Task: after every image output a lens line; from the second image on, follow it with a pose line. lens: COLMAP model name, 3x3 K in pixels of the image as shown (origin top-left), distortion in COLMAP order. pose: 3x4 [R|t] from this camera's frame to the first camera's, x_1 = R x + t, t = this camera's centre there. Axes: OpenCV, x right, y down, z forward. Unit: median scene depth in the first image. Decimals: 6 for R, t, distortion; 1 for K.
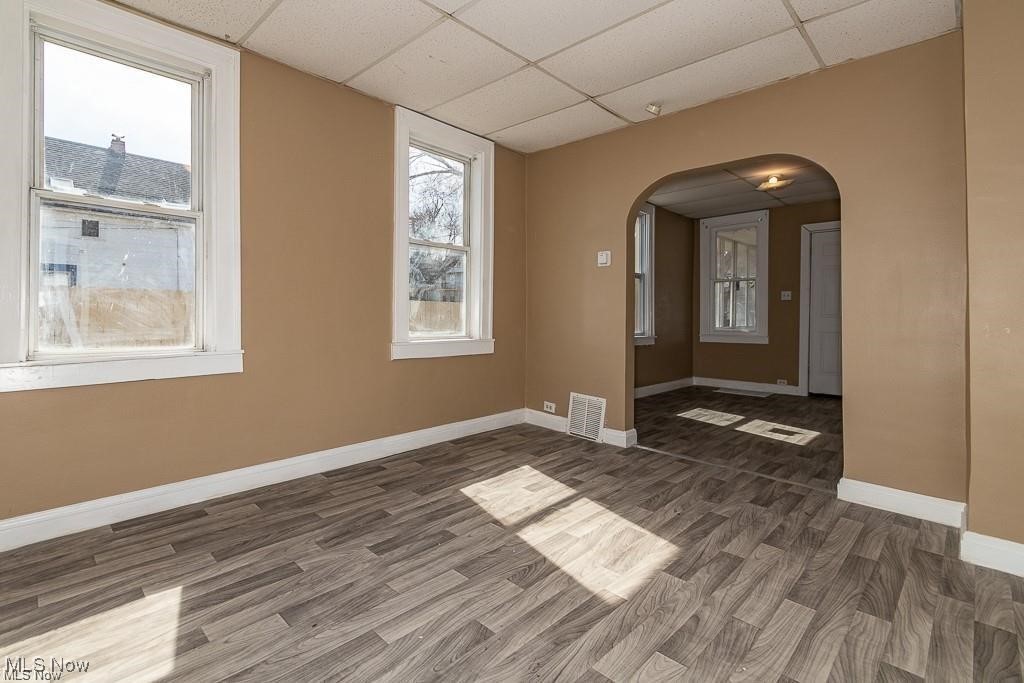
lens RADIAL K [[481.7, 0, 512.8], [0, 481.7, 317.2], [0, 0, 1]] dist [-0.001147, -0.001247]
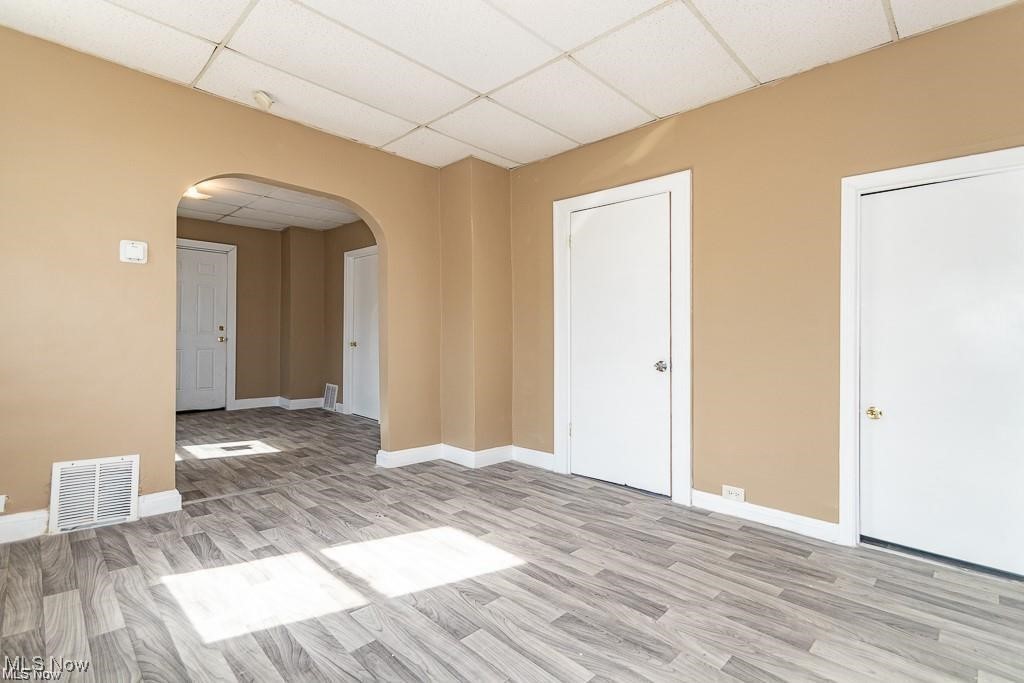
lens RADIAL K [[476.6, 0, 507.9], [0, 476.6, 330.0], [0, 0, 1]] dist [0.001620, 0.000240]
pose [[0.020722, 0.002195, 0.999783, -0.726365], [-0.006048, 0.999980, -0.002070, -0.018253], [-0.999767, -0.006004, 0.020735, 0.676944]]
